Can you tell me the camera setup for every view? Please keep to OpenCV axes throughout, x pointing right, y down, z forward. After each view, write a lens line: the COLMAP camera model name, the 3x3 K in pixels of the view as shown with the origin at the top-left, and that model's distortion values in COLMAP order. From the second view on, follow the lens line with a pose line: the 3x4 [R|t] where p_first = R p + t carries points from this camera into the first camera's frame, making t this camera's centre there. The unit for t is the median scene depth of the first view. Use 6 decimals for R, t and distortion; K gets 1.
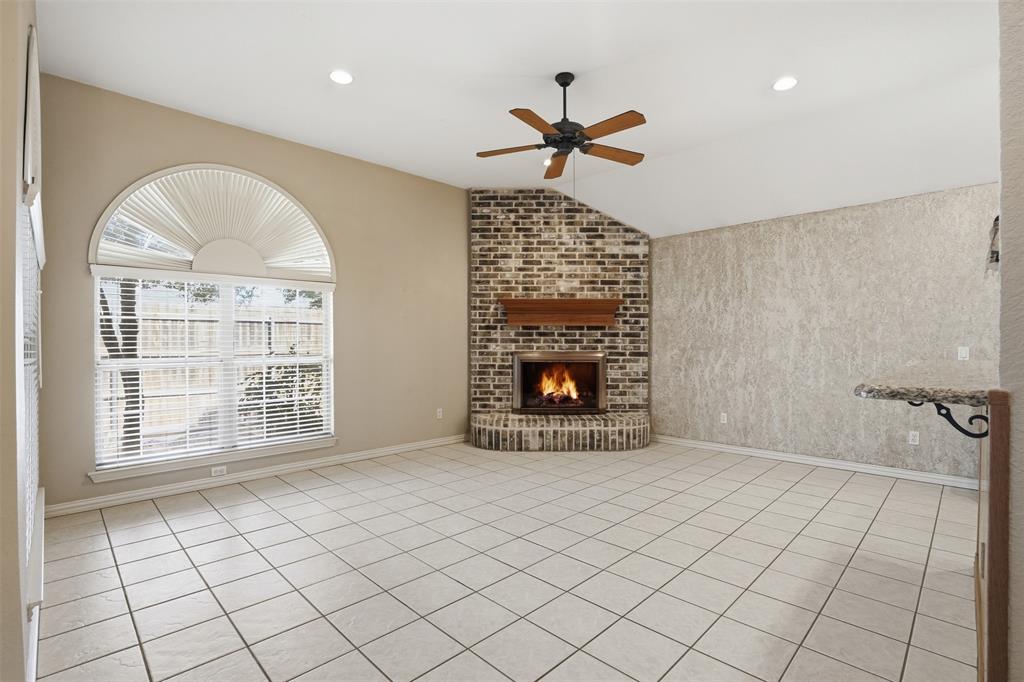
lens RADIAL K [[479.8, 0, 520.9], [0, 479.8, 339.0], [0, 0, 1]] dist [-0.046070, 0.015869]
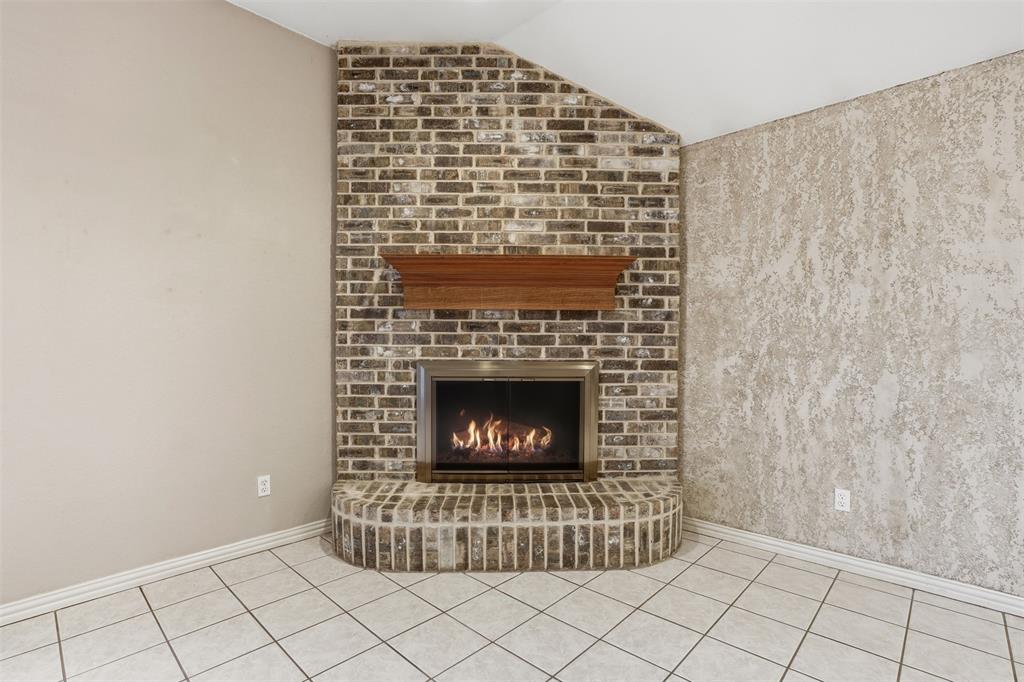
lens RADIAL K [[479.8, 0, 516.3], [0, 479.8, 347.9], [0, 0, 1]] dist [-0.046070, 0.015869]
pose [[0.999725, -0.000004, 0.023440, 0.077533], [-0.000390, 0.999859, 0.016815, 0.004295], [-0.023437, -0.016819, 0.999584, 0.485653]]
